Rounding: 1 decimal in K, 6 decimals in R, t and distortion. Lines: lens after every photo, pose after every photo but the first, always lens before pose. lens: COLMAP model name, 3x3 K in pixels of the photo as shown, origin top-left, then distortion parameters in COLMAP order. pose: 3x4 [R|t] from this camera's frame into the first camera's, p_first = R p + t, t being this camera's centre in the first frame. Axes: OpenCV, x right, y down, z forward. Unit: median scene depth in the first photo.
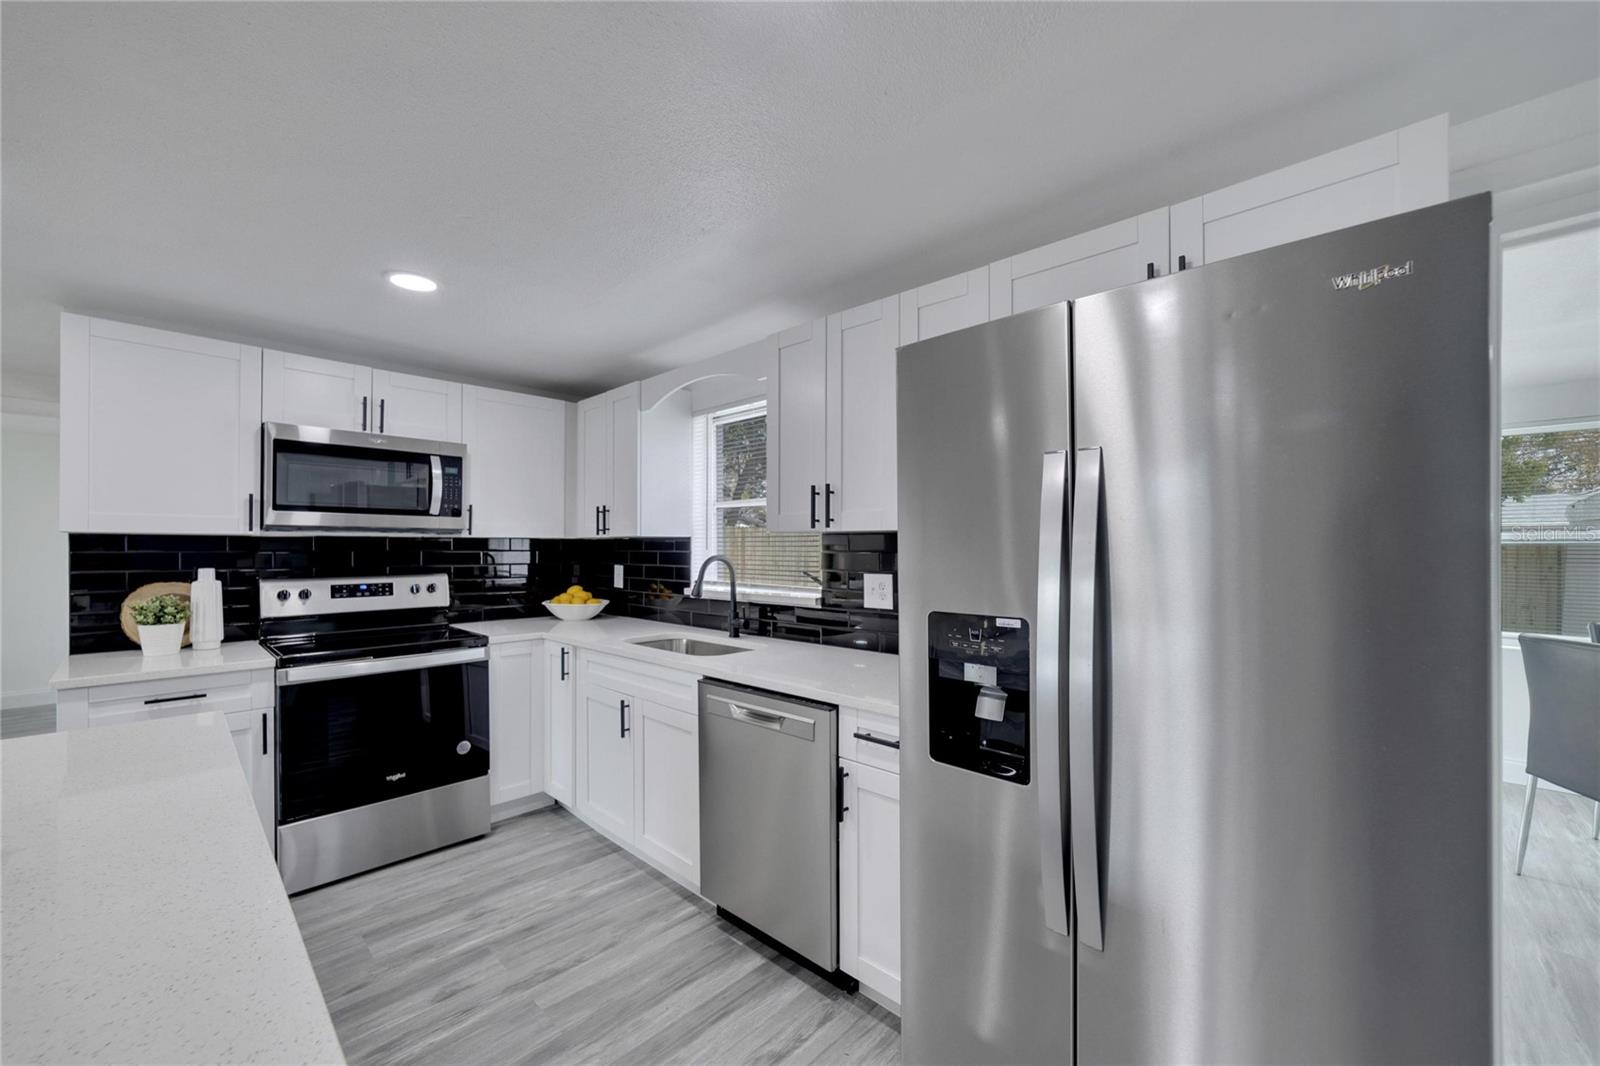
lens RADIAL K [[619.7, 0, 799.0], [0, 619.7, 541.7], [0, 0, 1]] dist [-0.003029, -0.000130]
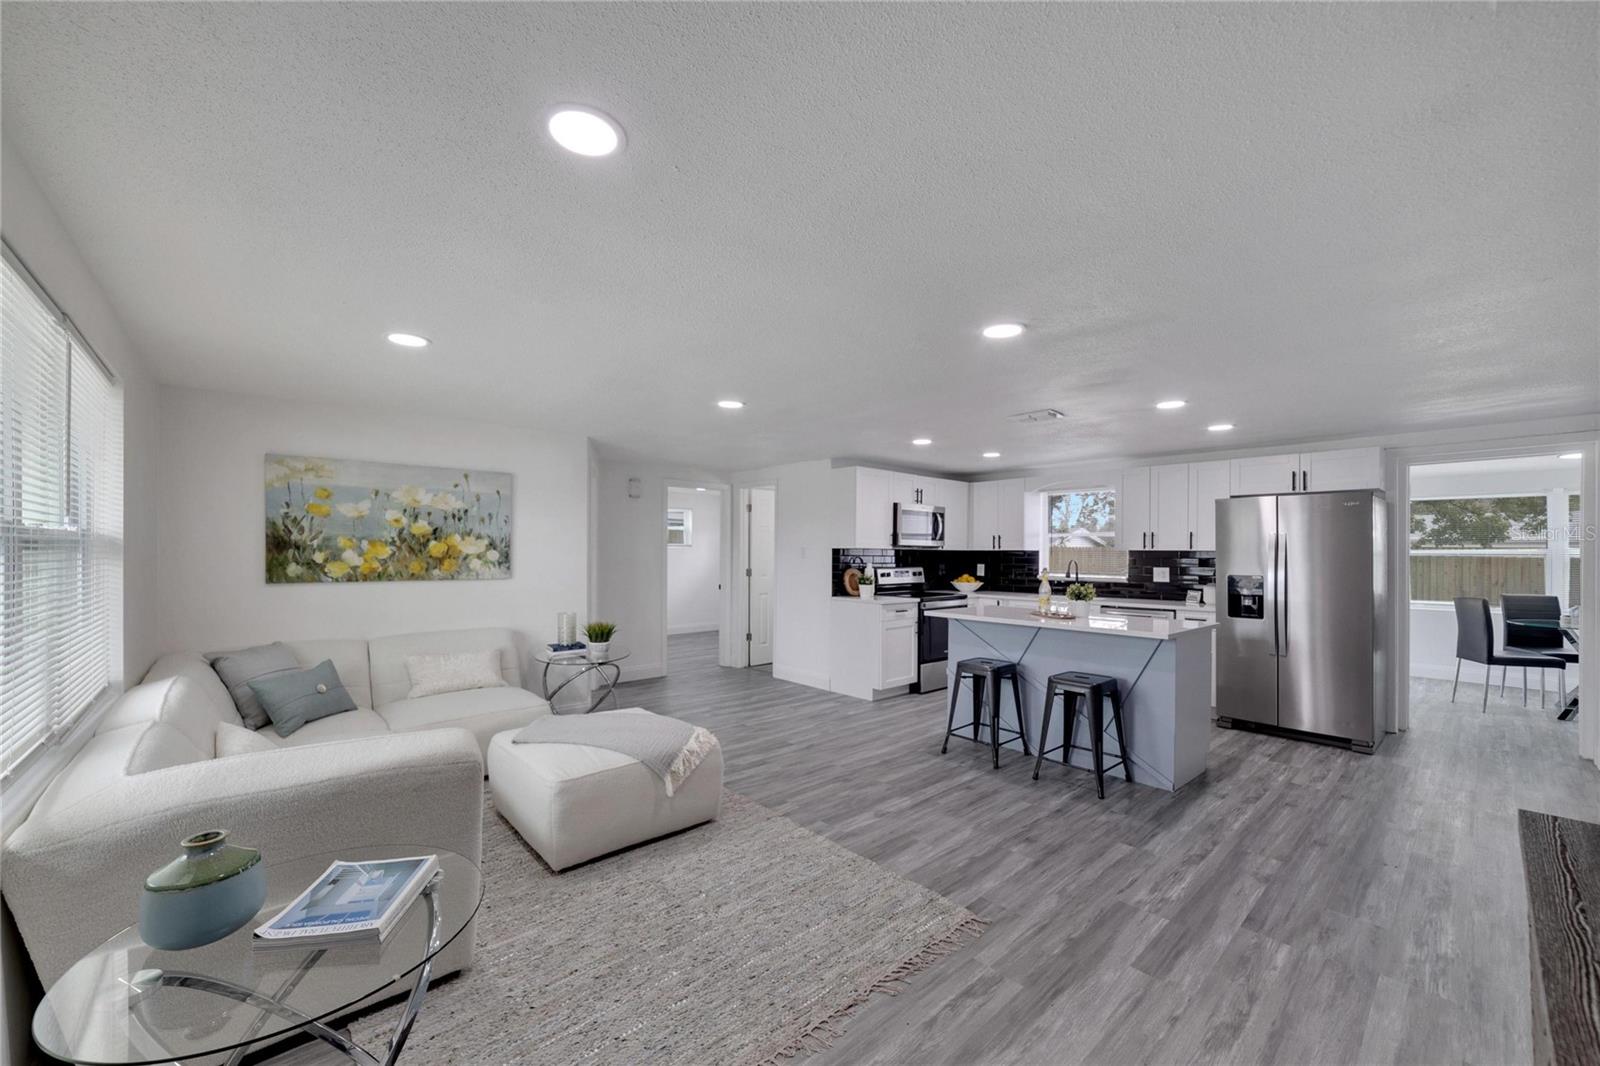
lens RADIAL K [[619.7, 0, 800.9], [0, 619.7, 541.4], [0, 0, 1]] dist [-0.003029, -0.000130]
pose [[0.996449, 0.003379, -0.084127, -0.797014], [-0.004133, 0.999953, -0.008782, -0.016459], [0.084094, 0.009098, 0.996416, -1.132826]]
